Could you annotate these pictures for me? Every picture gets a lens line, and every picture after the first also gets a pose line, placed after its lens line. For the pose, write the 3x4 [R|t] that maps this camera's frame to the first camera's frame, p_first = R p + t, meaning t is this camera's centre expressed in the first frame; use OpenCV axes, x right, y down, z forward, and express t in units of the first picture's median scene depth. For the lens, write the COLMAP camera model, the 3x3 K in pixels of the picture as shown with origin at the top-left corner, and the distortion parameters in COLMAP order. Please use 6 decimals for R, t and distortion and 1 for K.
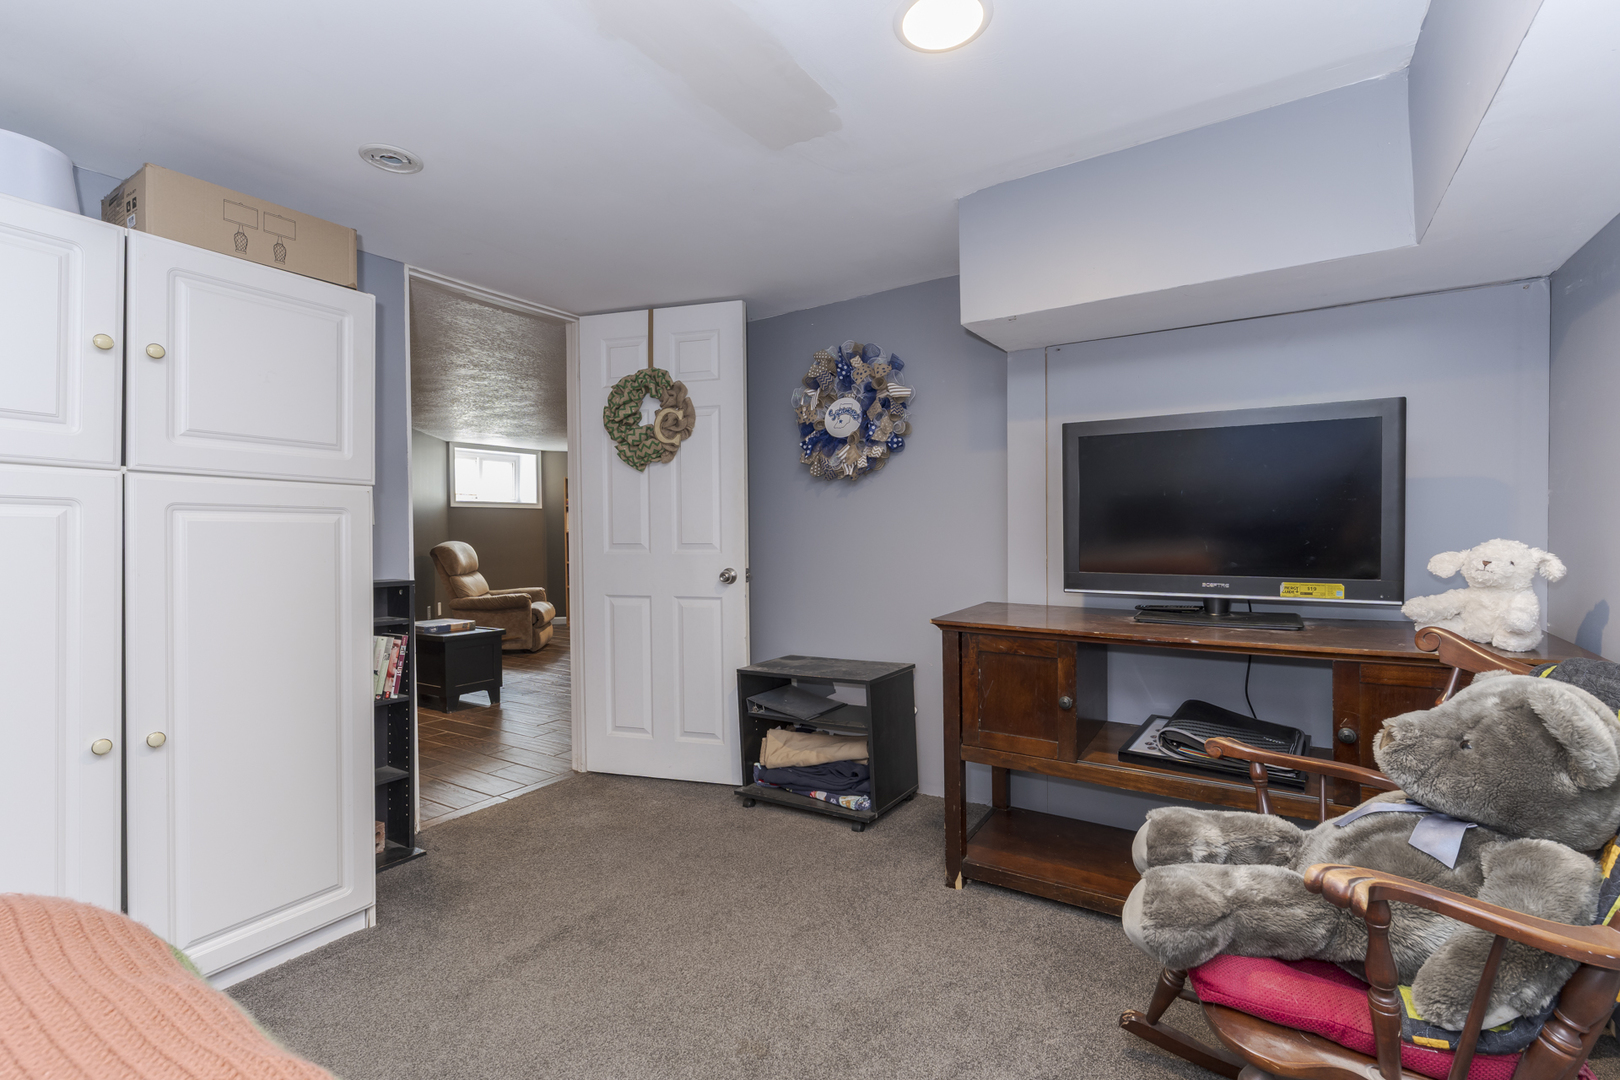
lens RADIAL K [[728.8, 0, 810.0], [0, 728.8, 540.0], [0, 0, 1]] dist [0.000387, 0.000024]
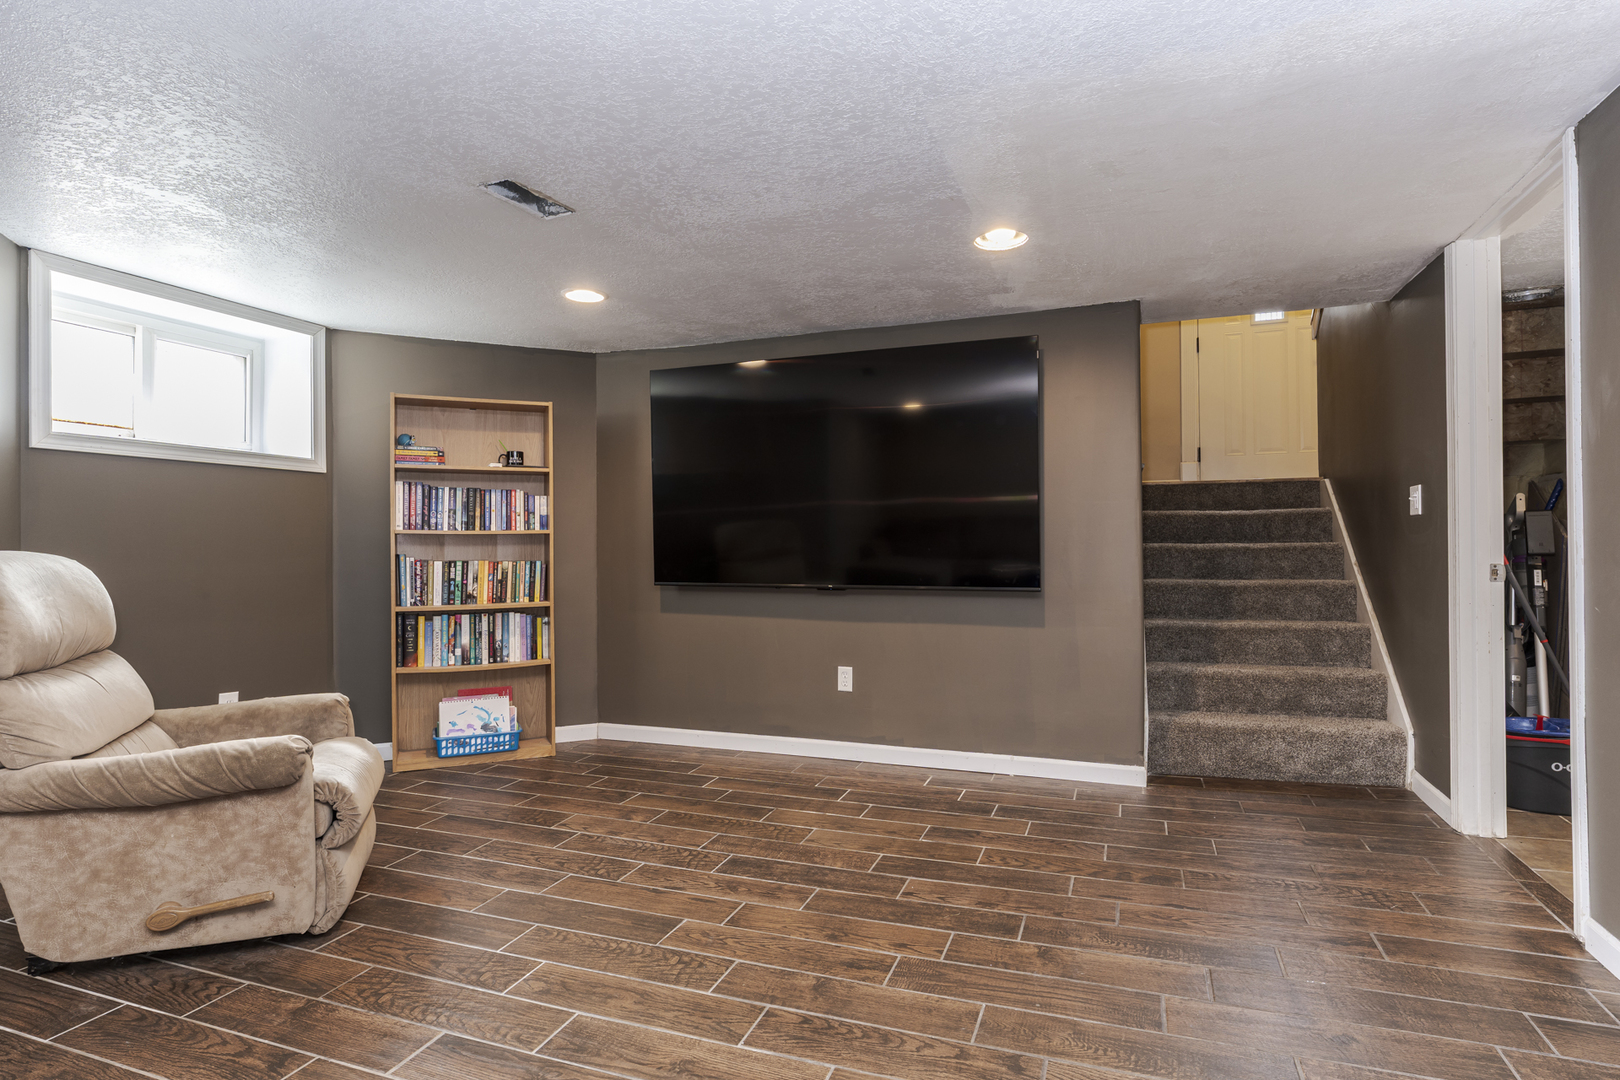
lens RADIAL K [[847.1, 0, 810.0], [0, 847.1, 540.0], [0, 0, 1]] dist [0.003086, 0.001134]
pose [[0.978923, 0.005970, 0.204145, -0.234331], [-0.000382, 0.999624, -0.027400, 0.005983], [-0.204232, 0.026745, 0.978557, 0.570352]]
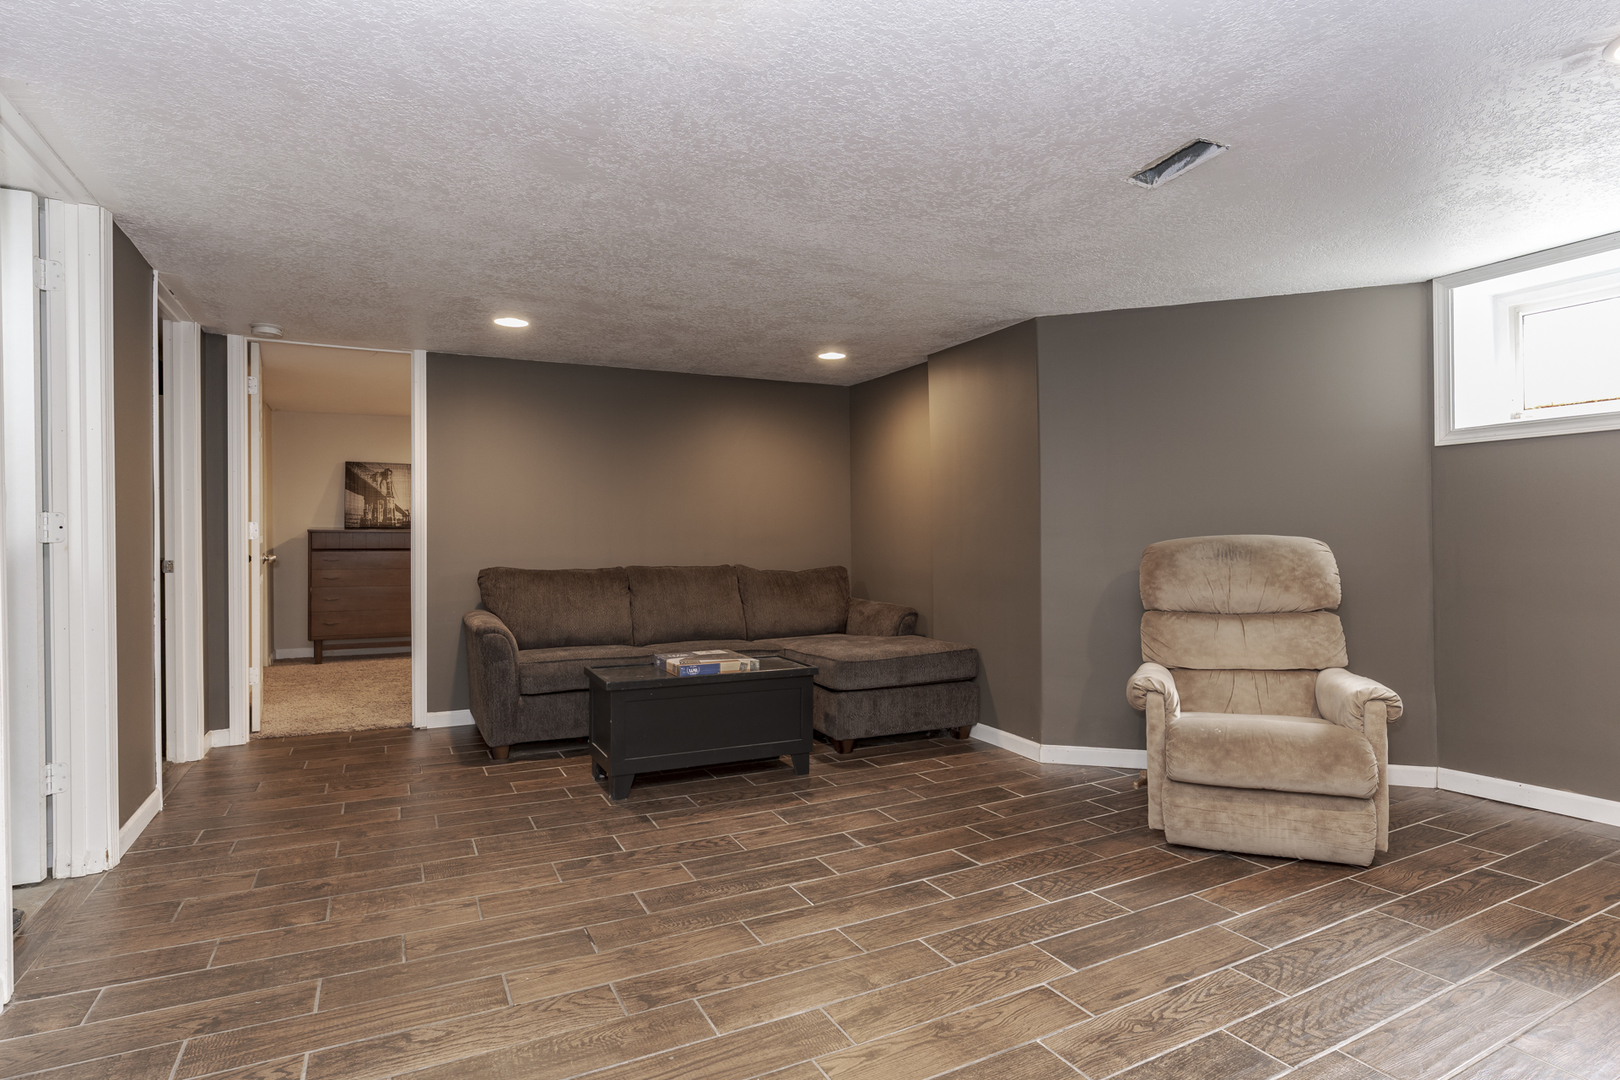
lens RADIAL K [[847.1, 0, 810.0], [0, 847.1, 540.0], [0, 0, 1]] dist [0.003086, 0.001134]
pose [[-0.506876, 0.015272, -0.861883, 0.061432], [-0.001757, 0.999823, 0.018750, -0.003778], [0.862017, 0.011019, -0.506760, 0.956784]]
